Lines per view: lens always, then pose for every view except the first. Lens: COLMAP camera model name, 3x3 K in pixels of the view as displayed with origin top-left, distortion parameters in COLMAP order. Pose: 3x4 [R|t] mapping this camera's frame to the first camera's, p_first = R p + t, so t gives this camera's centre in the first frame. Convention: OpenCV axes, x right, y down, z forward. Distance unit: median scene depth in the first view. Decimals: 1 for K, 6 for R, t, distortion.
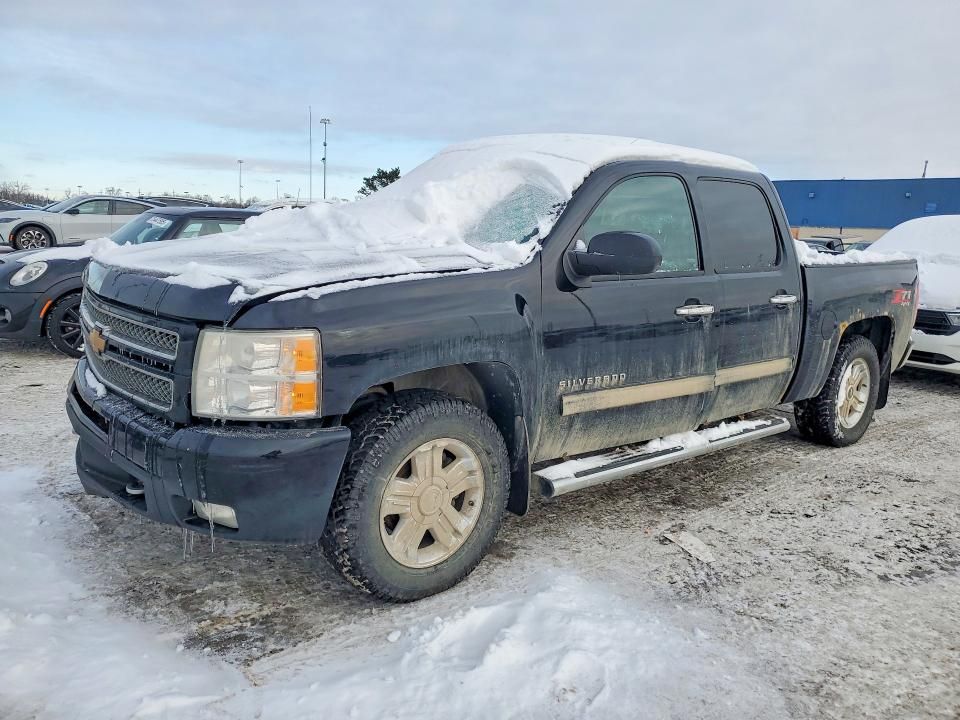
lens RADIAL K [[758.1, 0, 474.5], [0, 758.1, 342.6], [0, 0, 1]] dist [0.054192, -0.053603]
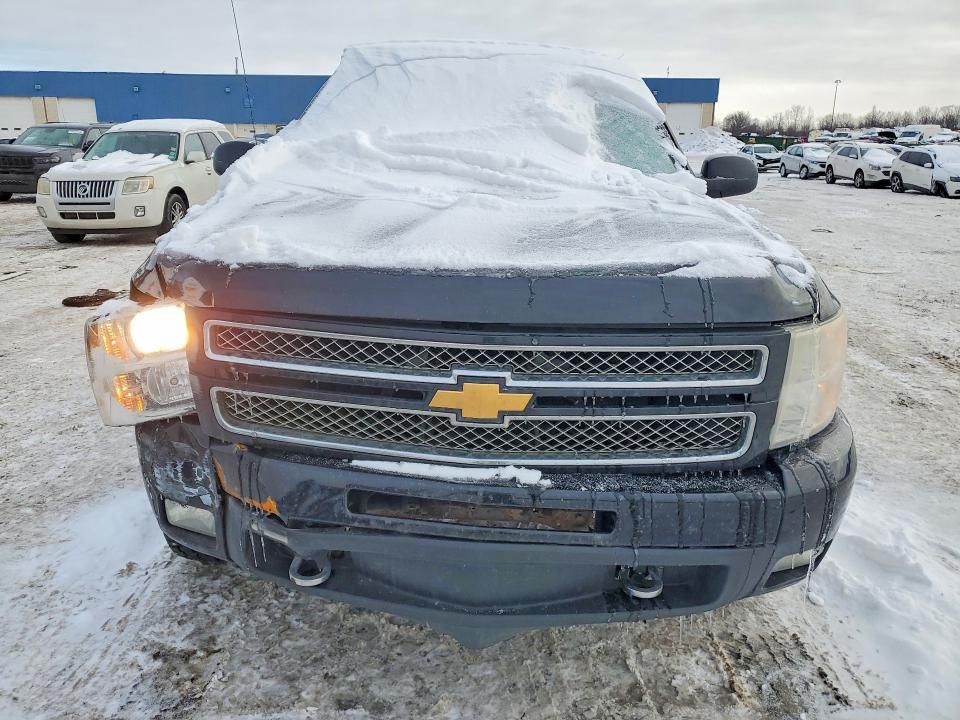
lens RADIAL K [[758.1, 0, 474.5], [0, 758.1, 342.6], [0, 0, 1]] dist [0.054192, -0.053603]
pose [[0.650337, -0.237755, 0.721481, -0.881737], [0.141583, 0.971054, 0.192376, -0.154284], [-0.746335, -0.022960, 0.665174, 0.603040]]
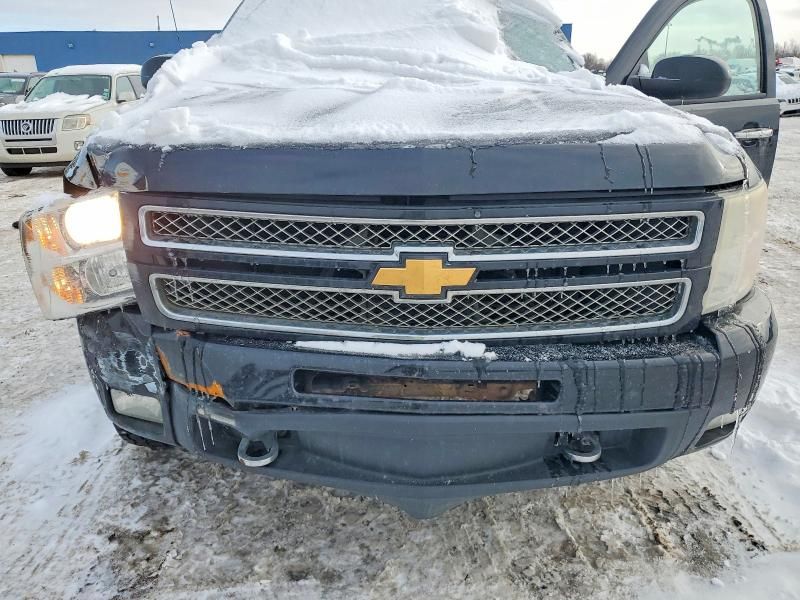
lens RADIAL K [[631.7, 0, 395.5], [0, 631.7, 285.5], [0, 0, 1]] dist [0.054192, -0.053603]
pose [[0.614165, -0.296126, 0.731513, -0.840371], [0.170368, 0.954824, 0.243487, -0.114491], [-0.770569, -0.024915, 0.636870, 0.691009]]
